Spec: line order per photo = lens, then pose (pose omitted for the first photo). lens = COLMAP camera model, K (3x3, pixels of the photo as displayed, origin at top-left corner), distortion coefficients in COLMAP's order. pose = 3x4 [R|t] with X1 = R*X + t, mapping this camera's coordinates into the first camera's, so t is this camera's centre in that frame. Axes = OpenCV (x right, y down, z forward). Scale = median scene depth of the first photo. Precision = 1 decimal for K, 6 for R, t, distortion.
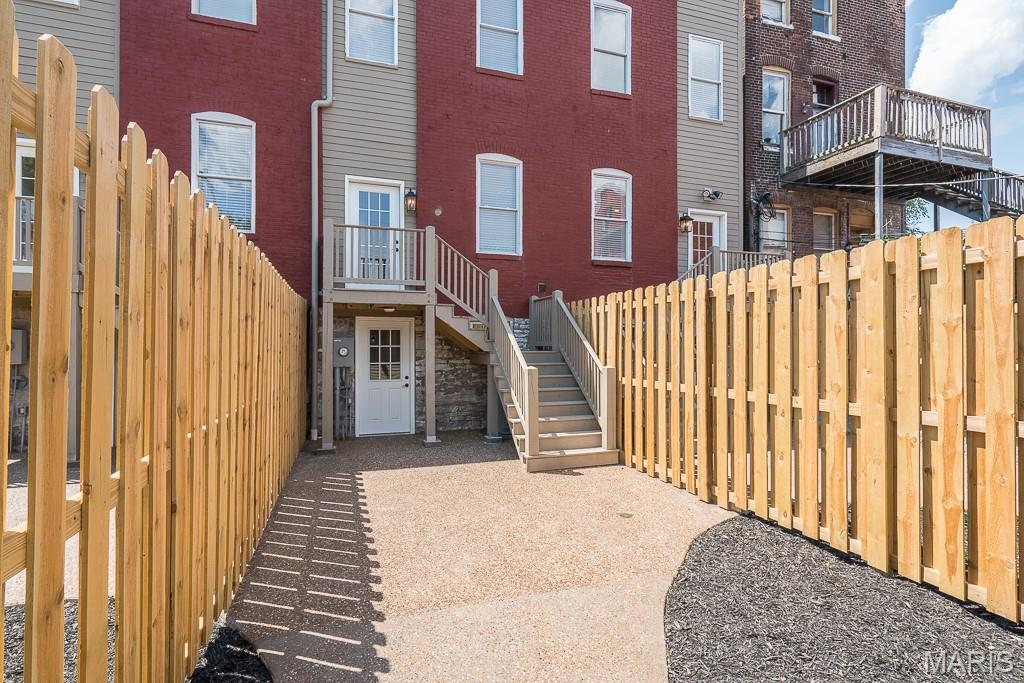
lens RADIAL K [[515.6, 0, 512.0], [0, 515.6, 341.5], [0, 0, 1]] dist [-0.000083, 0.000044]
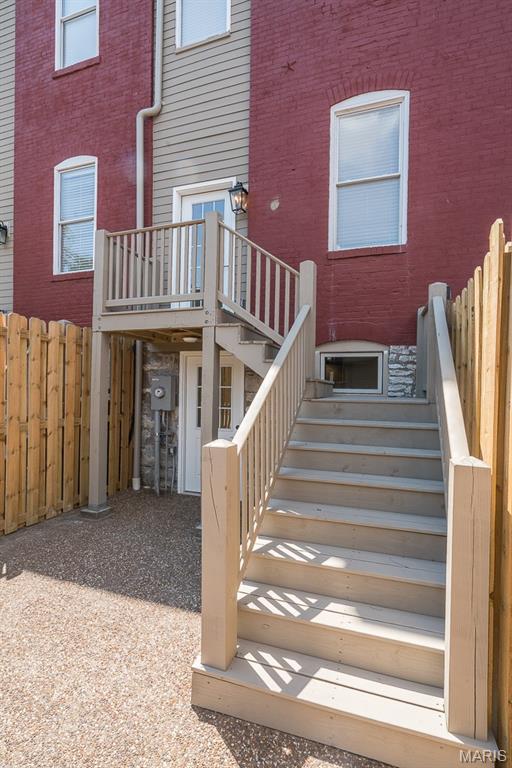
lens RADIAL K [[364.1, 0, 256.0], [0, 364.1, 384.0], [0, 0, 1]] dist [0.006291, 0.002123]
pose [[0.786186, 0.011968, -0.617874, 0.173678], [-0.009546, 0.999928, 0.007222, 0.000038], [0.617916, 0.000221, 0.786244, 0.625737]]
